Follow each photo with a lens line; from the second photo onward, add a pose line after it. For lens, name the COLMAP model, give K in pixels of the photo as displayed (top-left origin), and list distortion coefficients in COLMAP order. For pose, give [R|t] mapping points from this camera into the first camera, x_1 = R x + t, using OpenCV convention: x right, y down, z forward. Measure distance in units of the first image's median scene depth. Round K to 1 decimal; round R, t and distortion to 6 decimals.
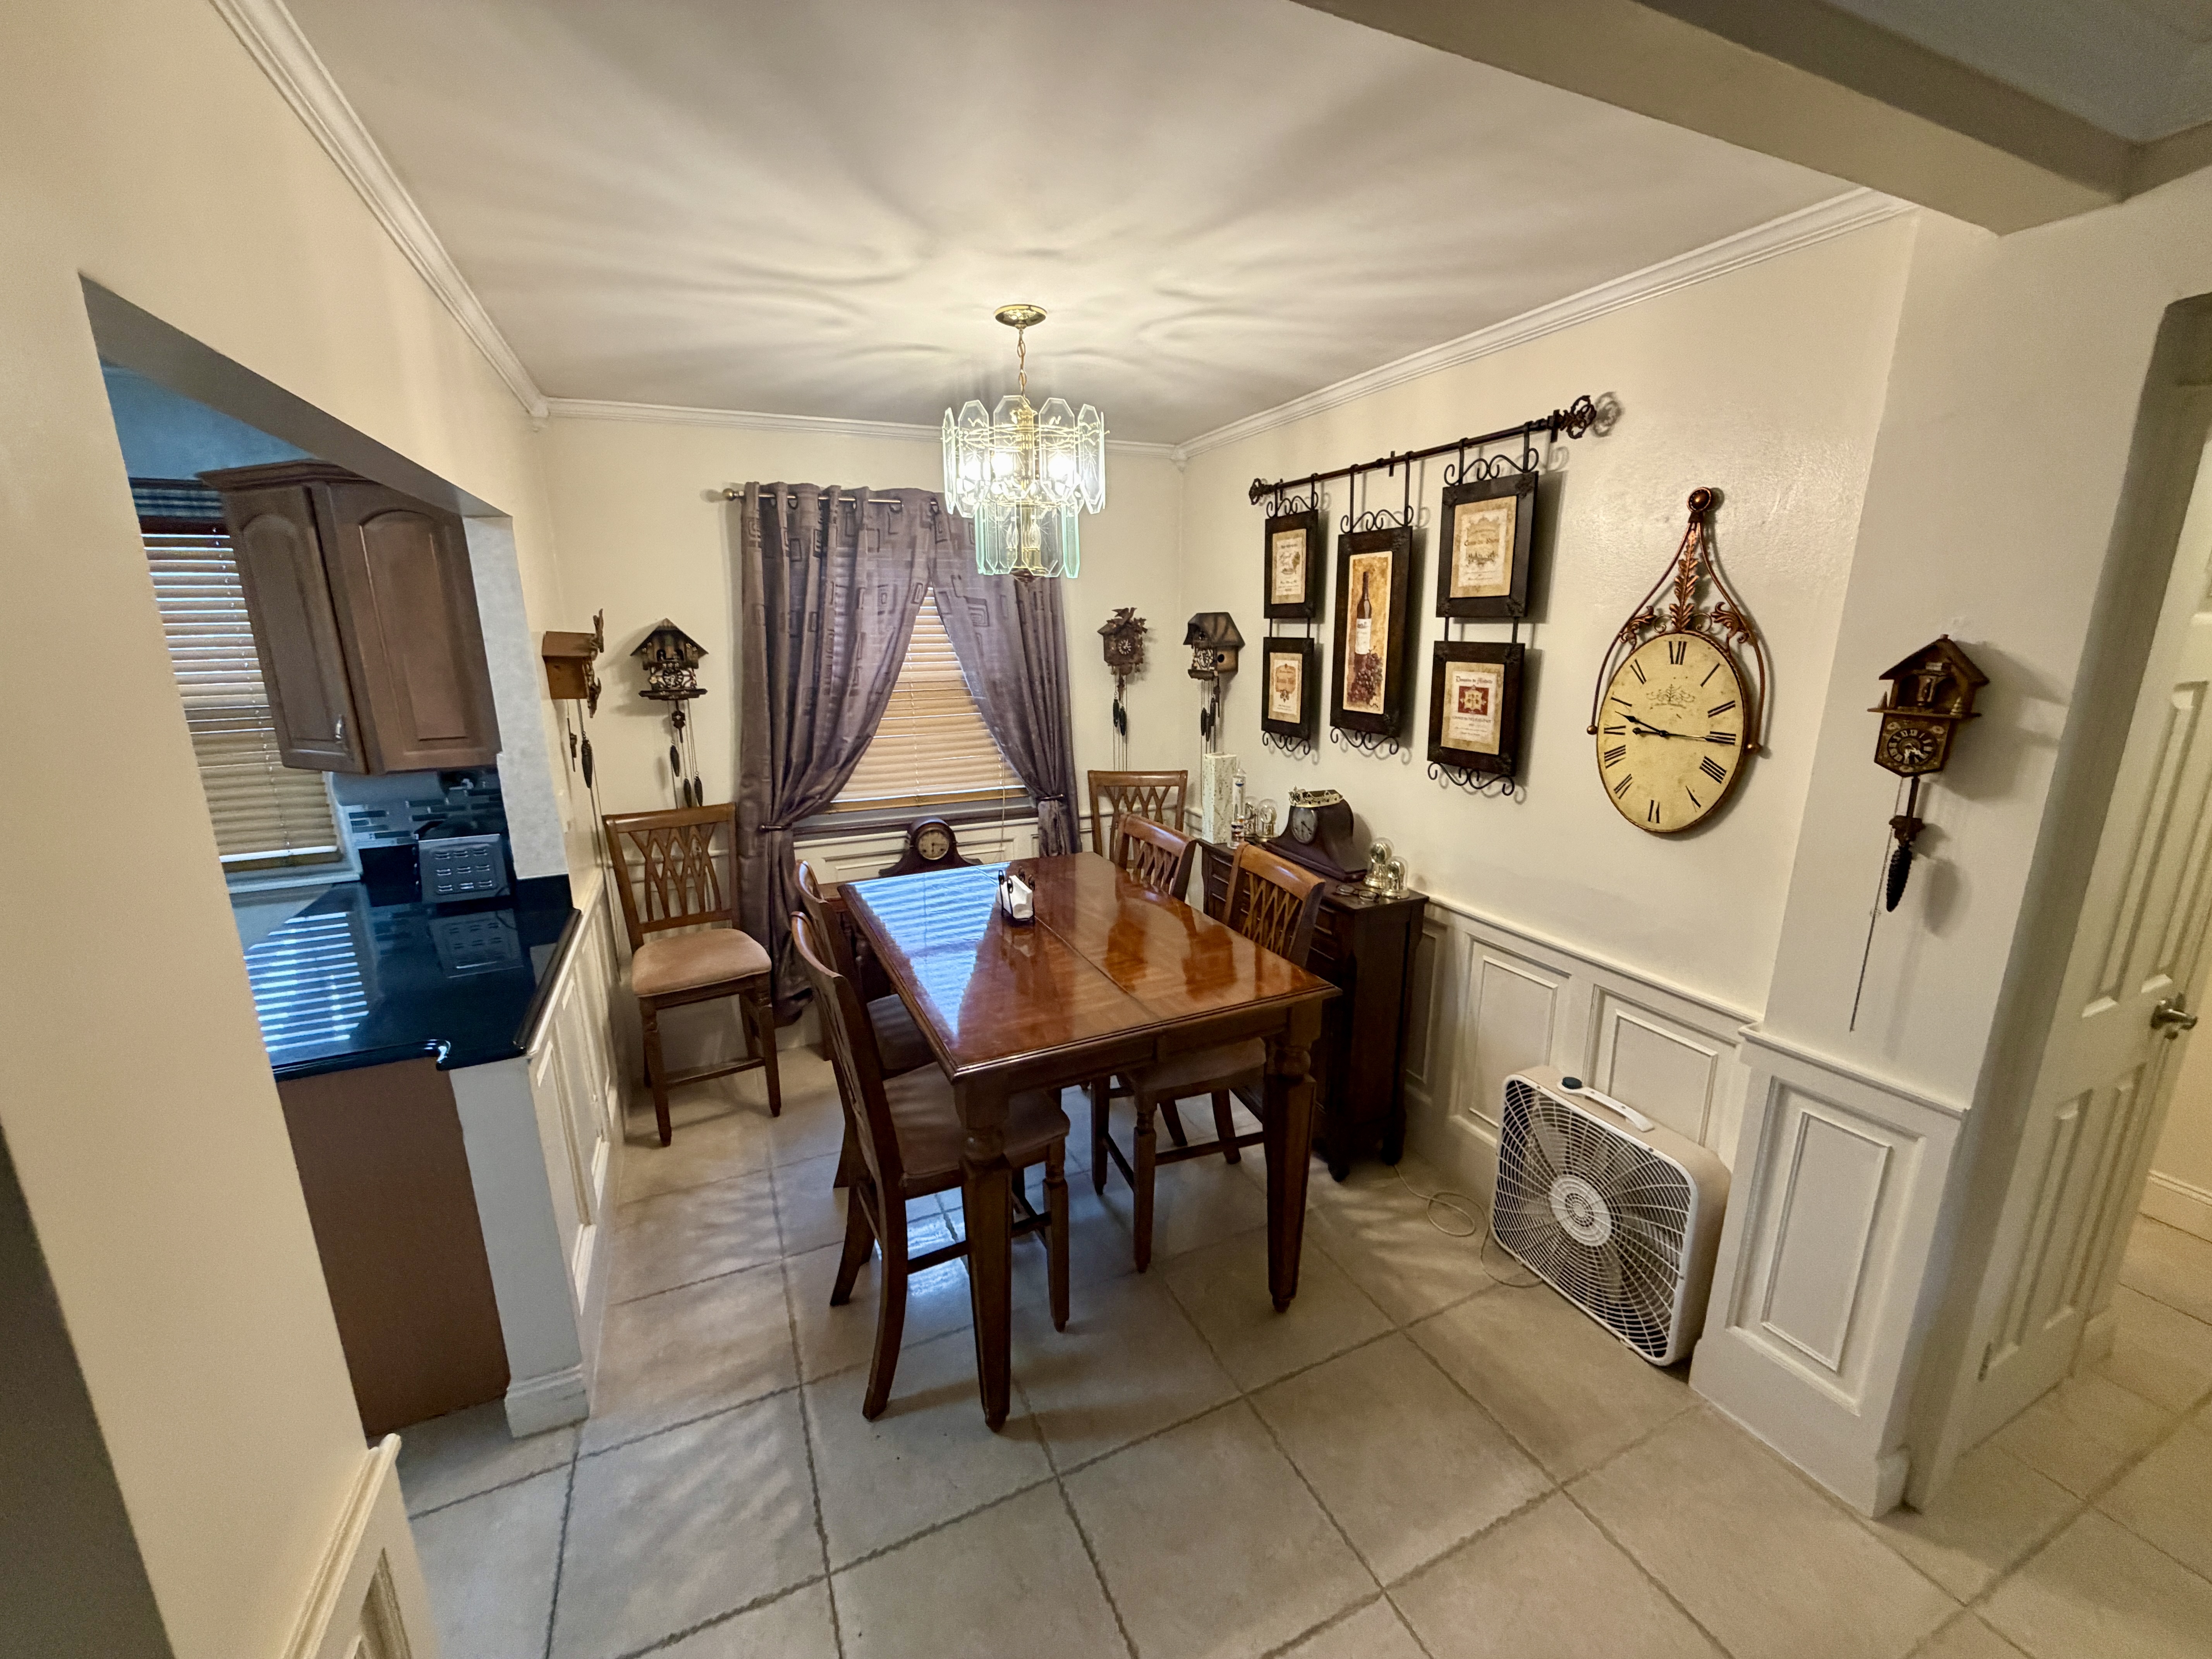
lens RADIAL K [[883.5, 0, 1097.1], [0, 883.5, 830.5], [0, 0, 1]] dist [-0.000605, 0.000380]
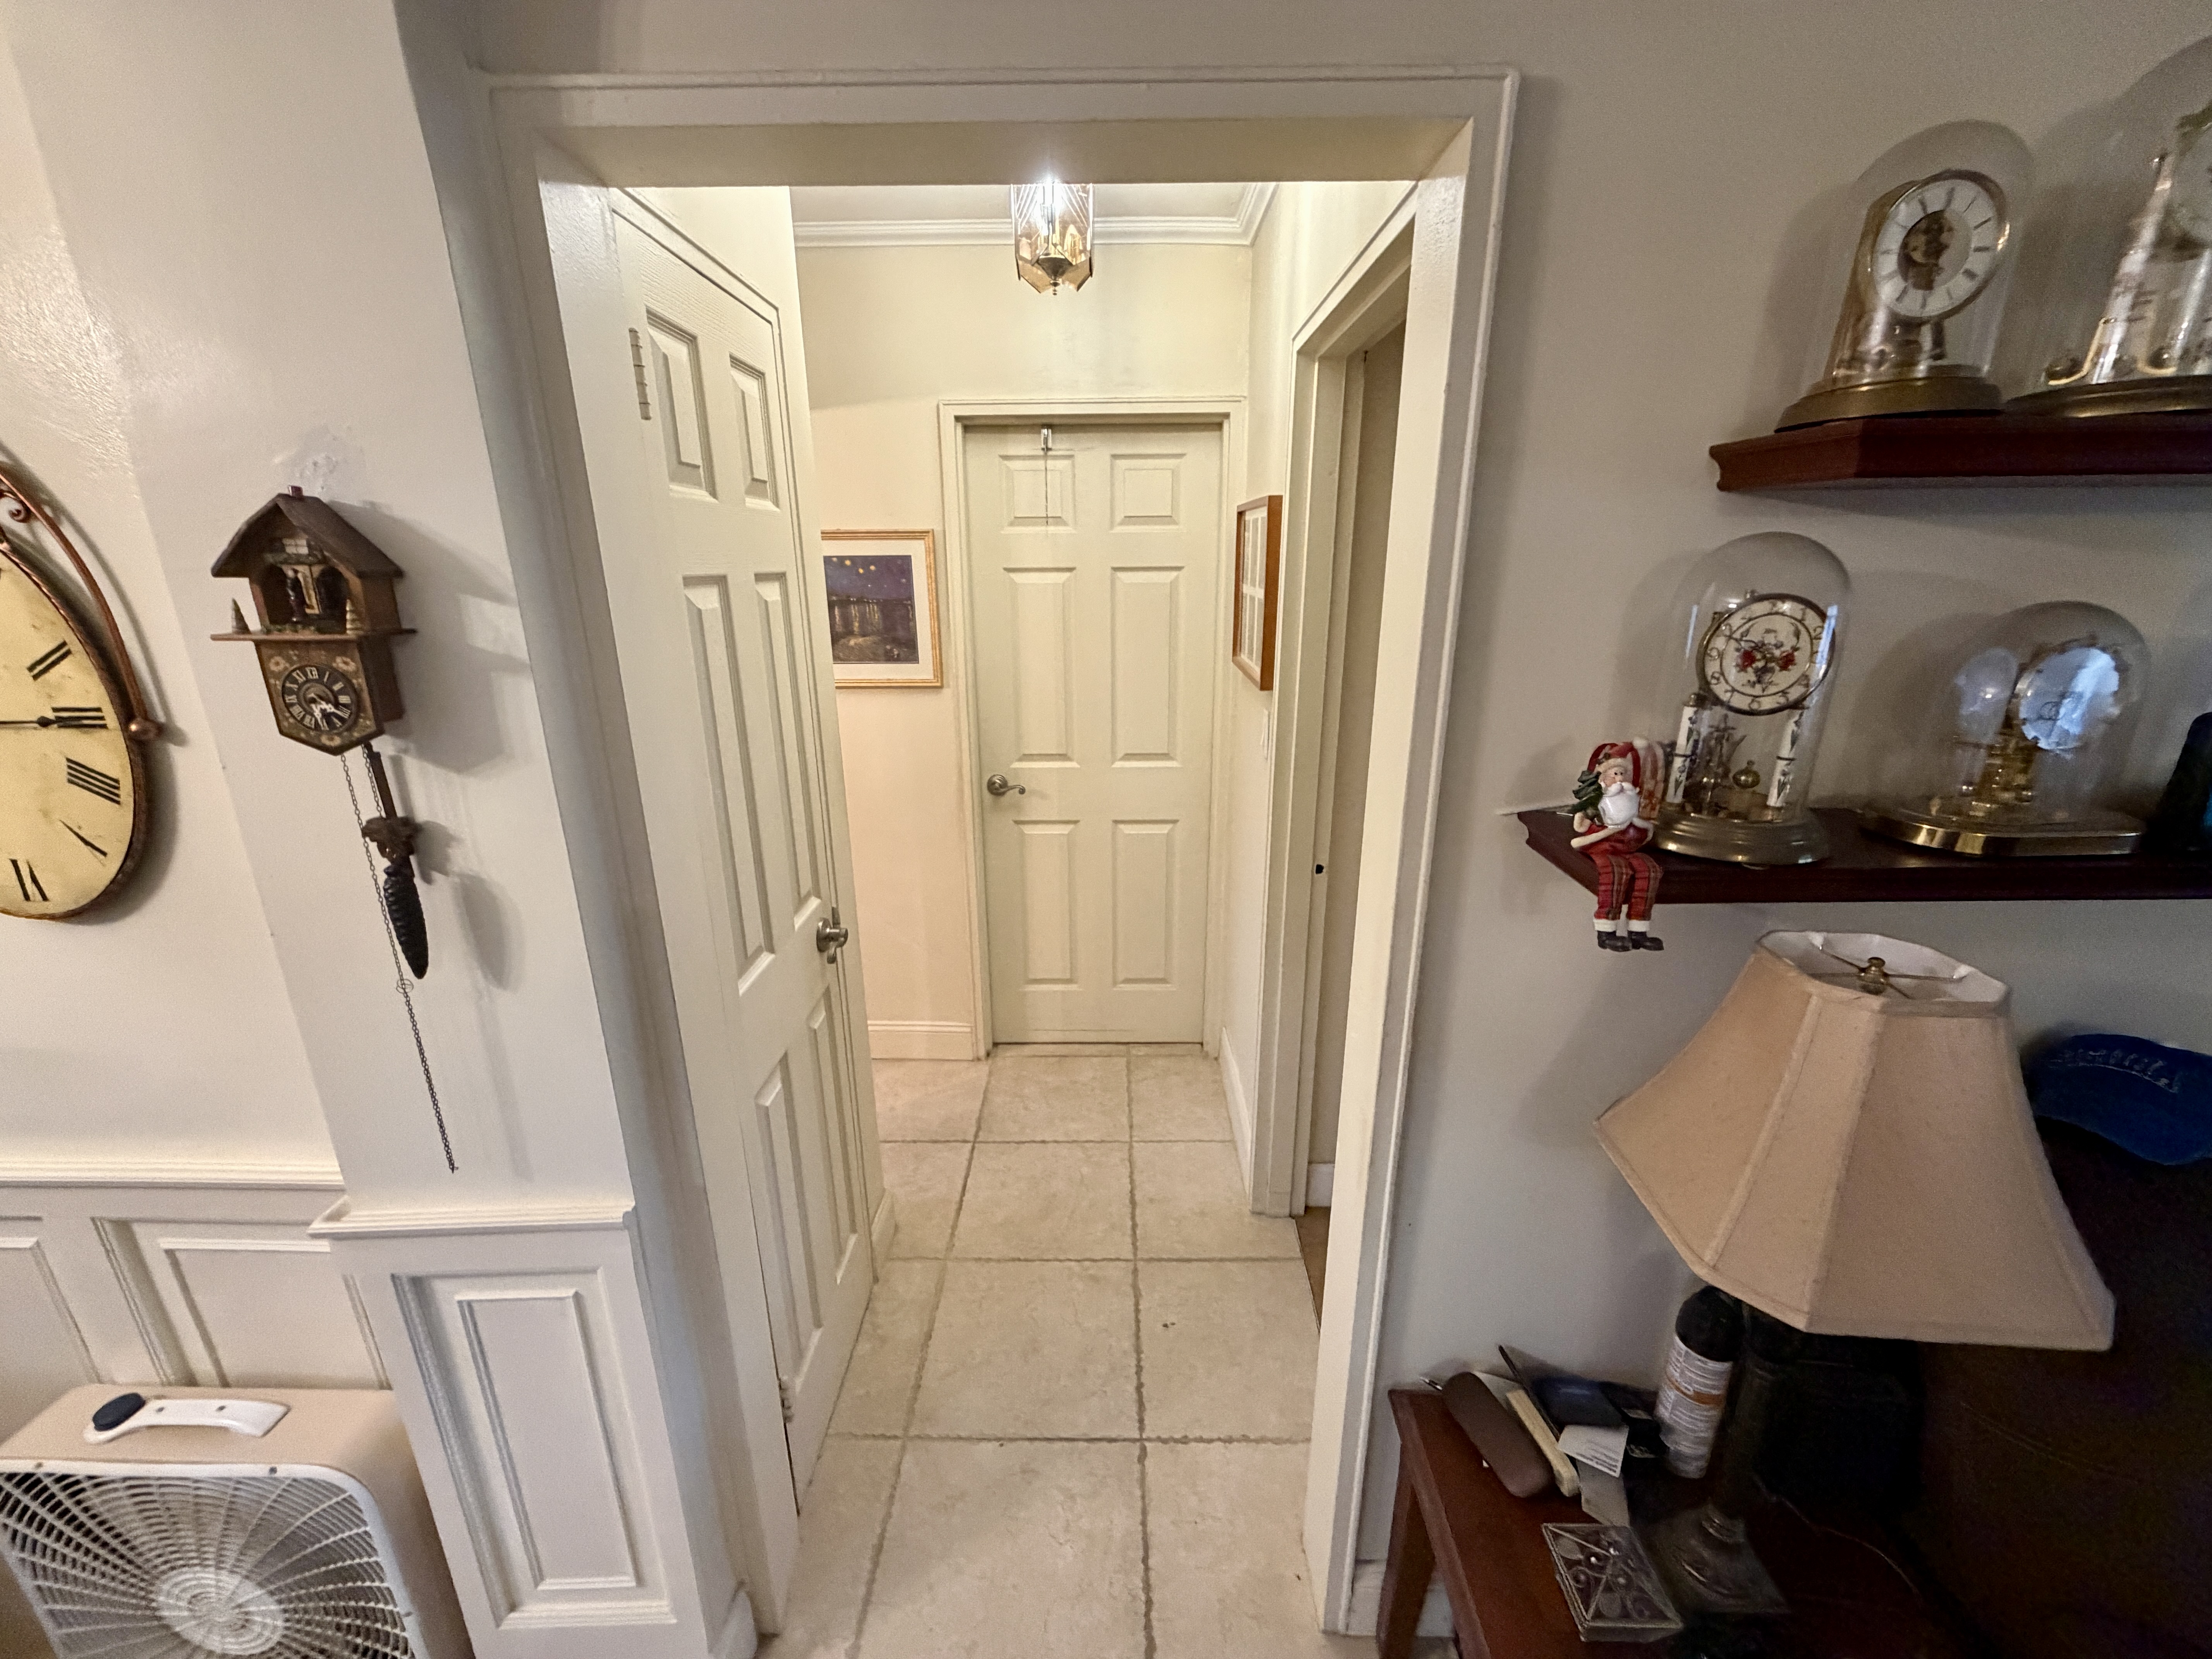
lens RADIAL K [[883.5, 0, 1101.3], [0, 883.5, 832.2], [0, 0, 1]] dist [-0.000605, 0.000380]
pose [[0.423687, -0.259693, 0.867784, 0.426295], [0.214195, 0.959575, 0.182583, -0.008288], [-0.880119, 0.108517, 0.462185, 0.225590]]
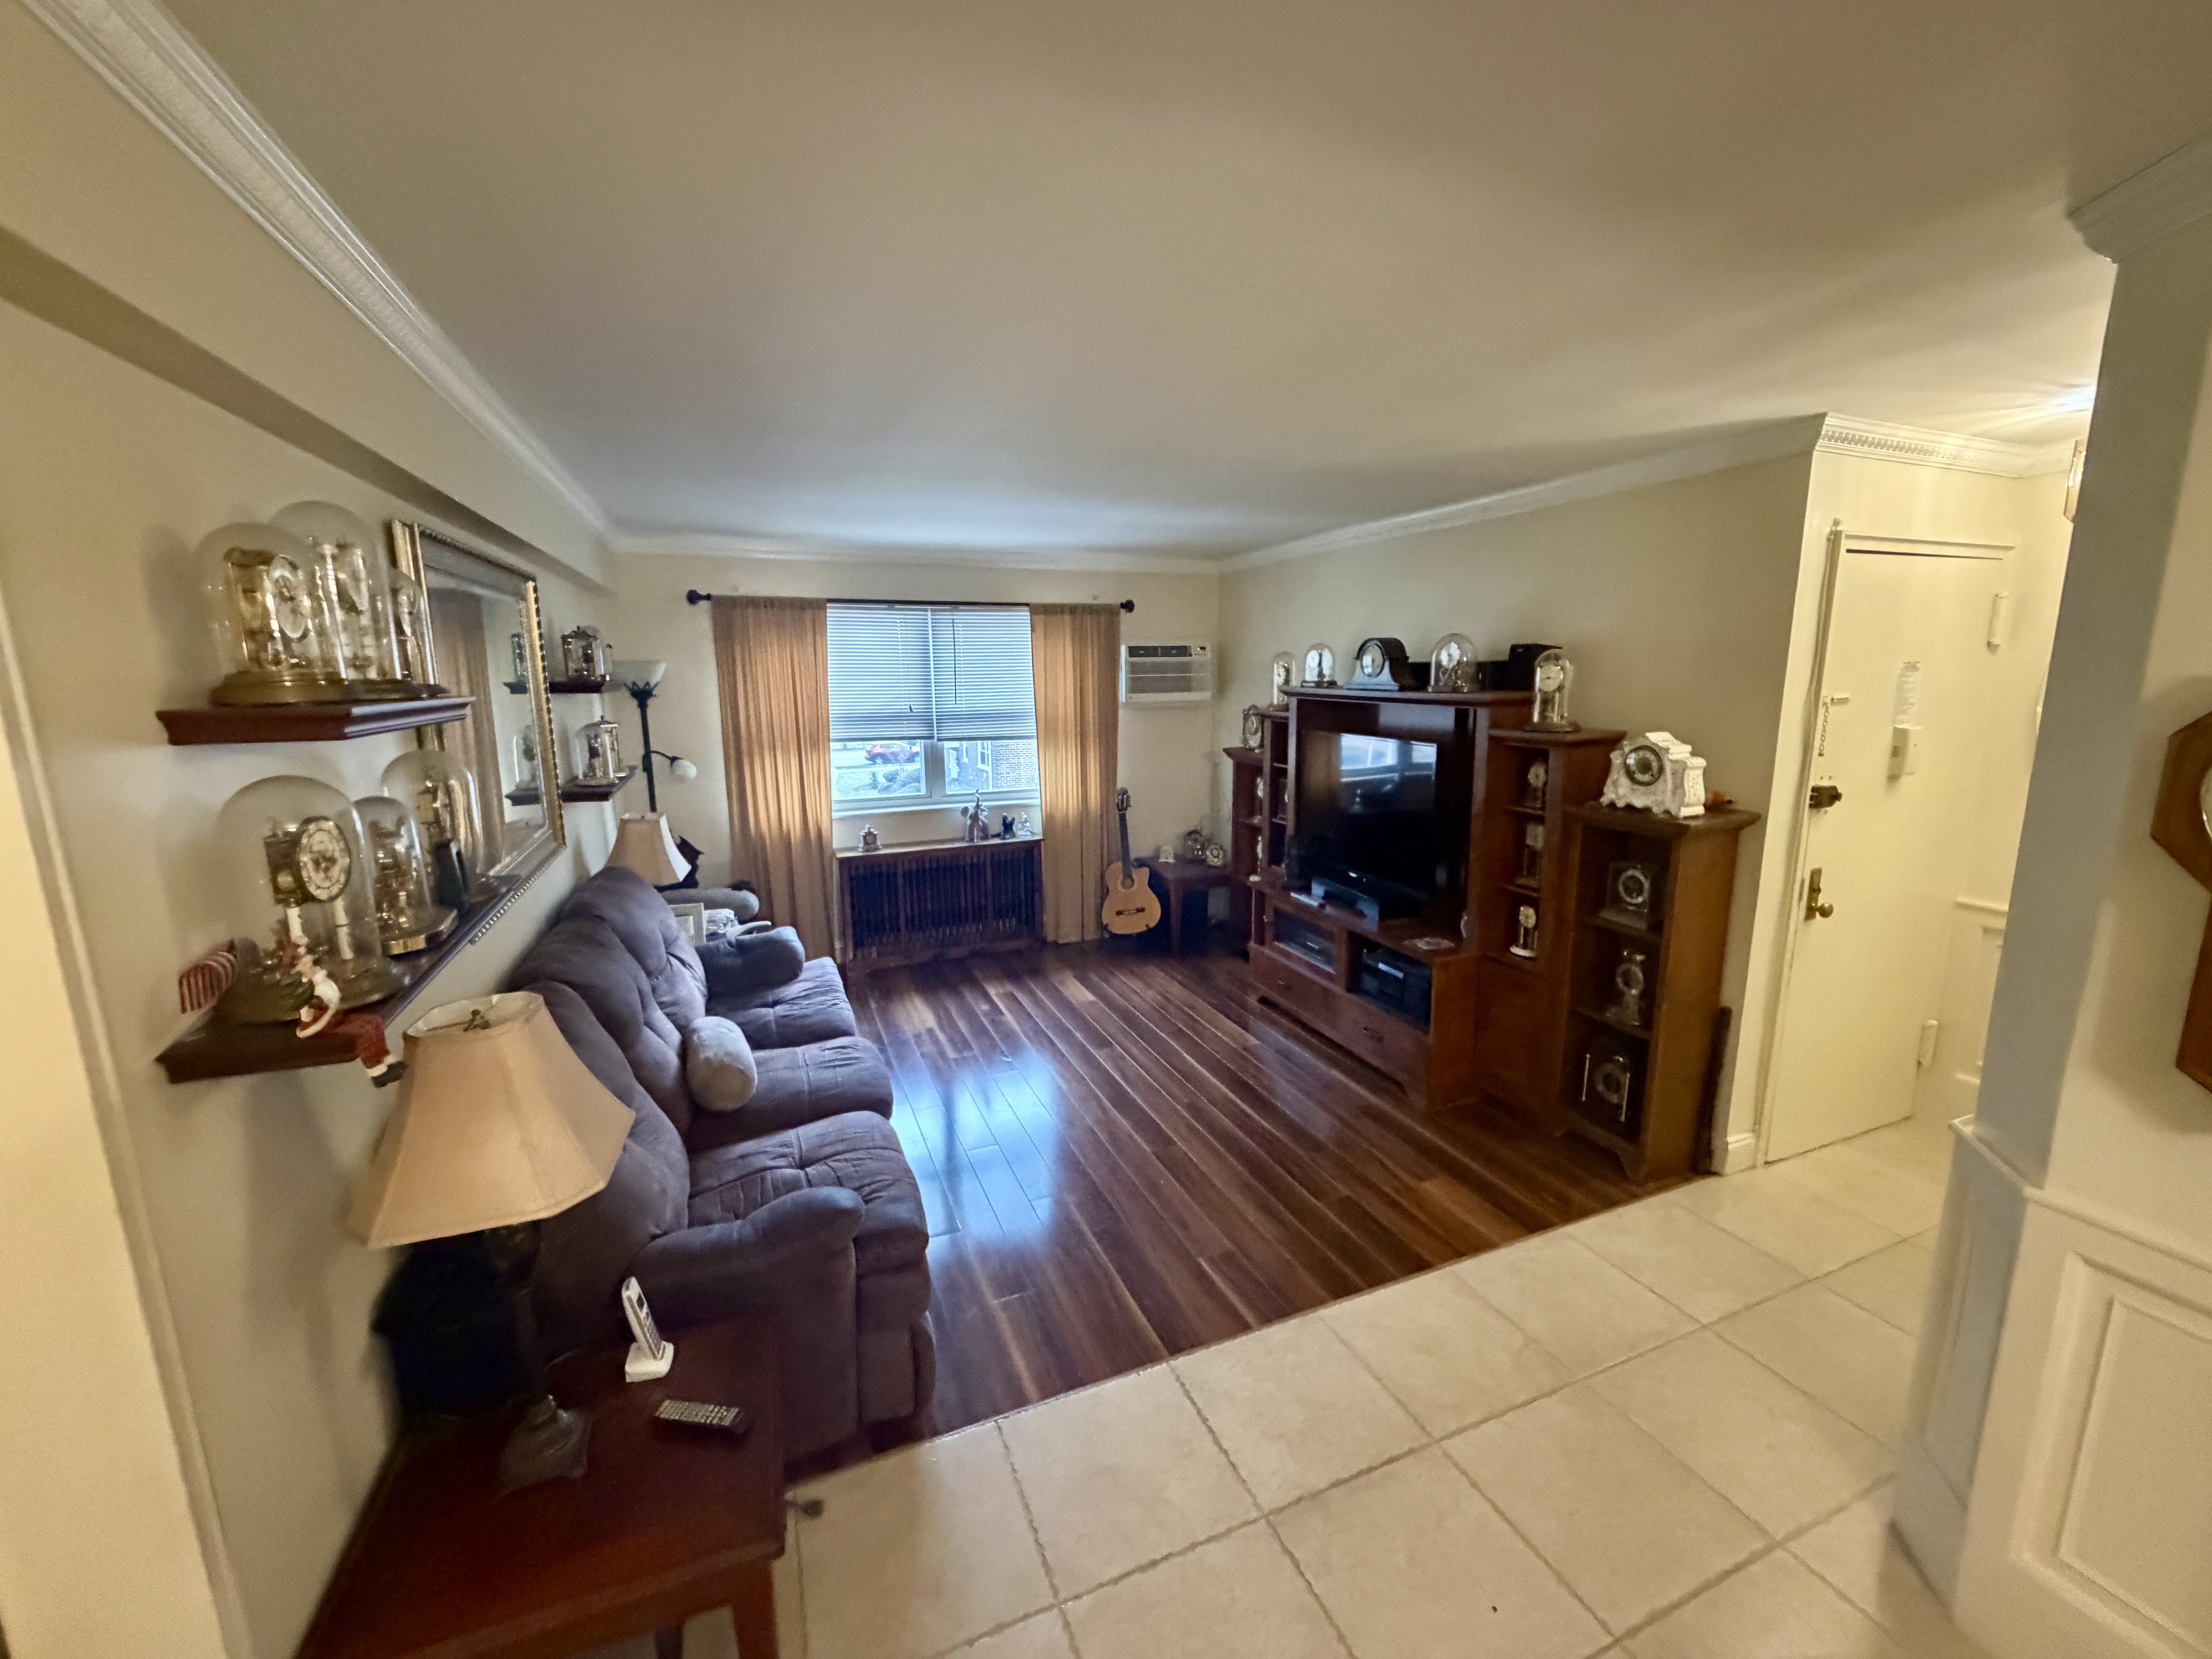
lens RADIAL K [[883.5, 0, 1099.3], [0, 883.5, 831.3], [0, 0, 1]] dist [-0.000605, 0.000380]
pose [[-0.998846, 0.019250, 0.043999, 0.409983], [0.035570, 0.912095, 0.408432, -0.162022], [-0.032268, 0.409526, -0.911728, 0.593695]]
